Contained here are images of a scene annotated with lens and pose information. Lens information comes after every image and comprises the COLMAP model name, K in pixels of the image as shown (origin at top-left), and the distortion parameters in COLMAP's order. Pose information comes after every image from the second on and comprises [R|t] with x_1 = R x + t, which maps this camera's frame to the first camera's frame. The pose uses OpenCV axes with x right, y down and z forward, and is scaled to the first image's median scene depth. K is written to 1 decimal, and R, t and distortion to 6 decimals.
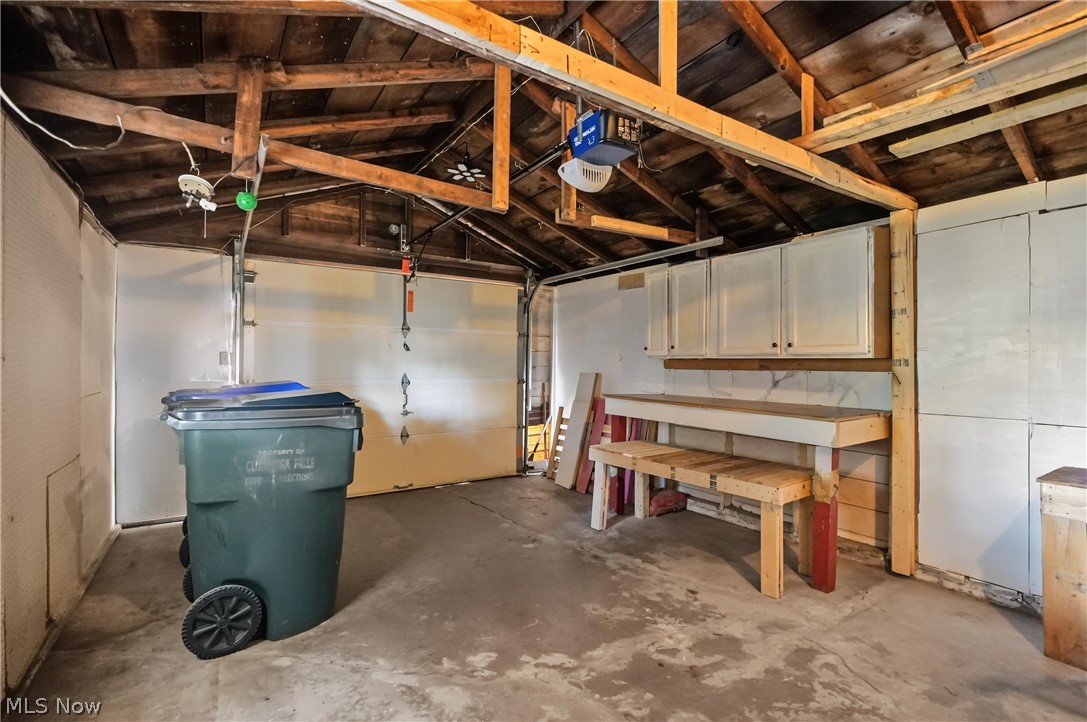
lens RADIAL K [[493.2, 0, 543.5], [0, 493.2, 361.0], [0, 0, 1]] dist [-0.006492, 0.000649]
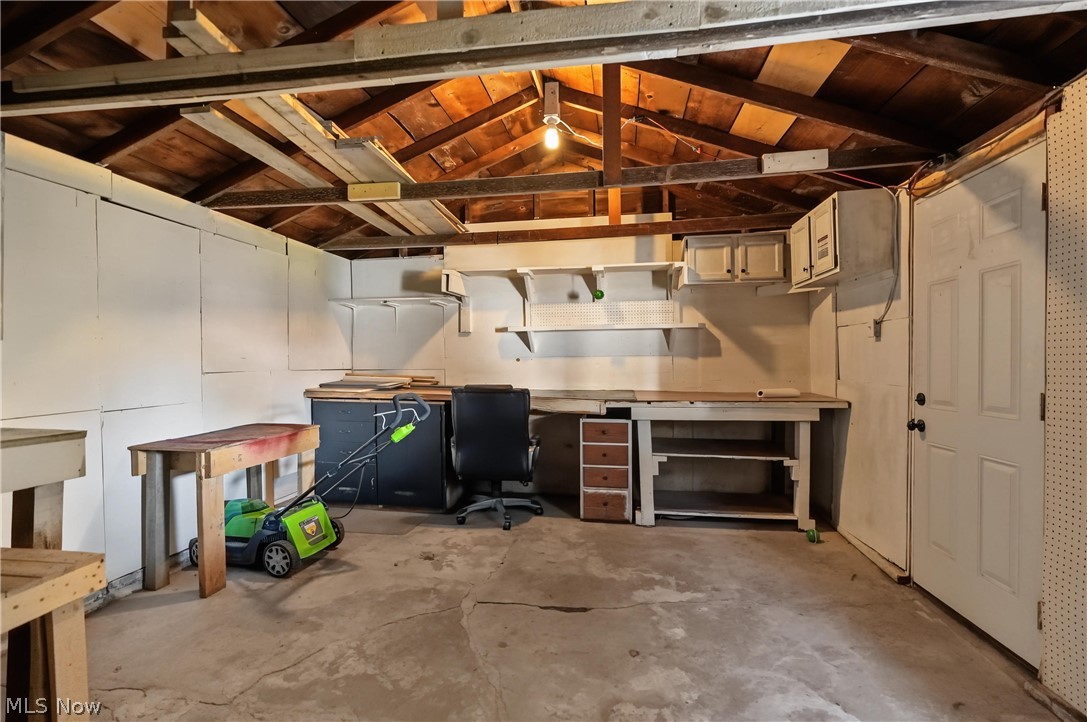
lens RADIAL K [[493.2, 0, 543.5], [0, 493.2, 361.0], [0, 0, 1]] dist [-0.006492, 0.000649]
pose [[-0.742480, -0.003870, 0.669857, -0.380499], [-0.001072, 0.999989, 0.004588, 0.023727], [-0.669868, 0.002689, -0.742476, 1.356850]]
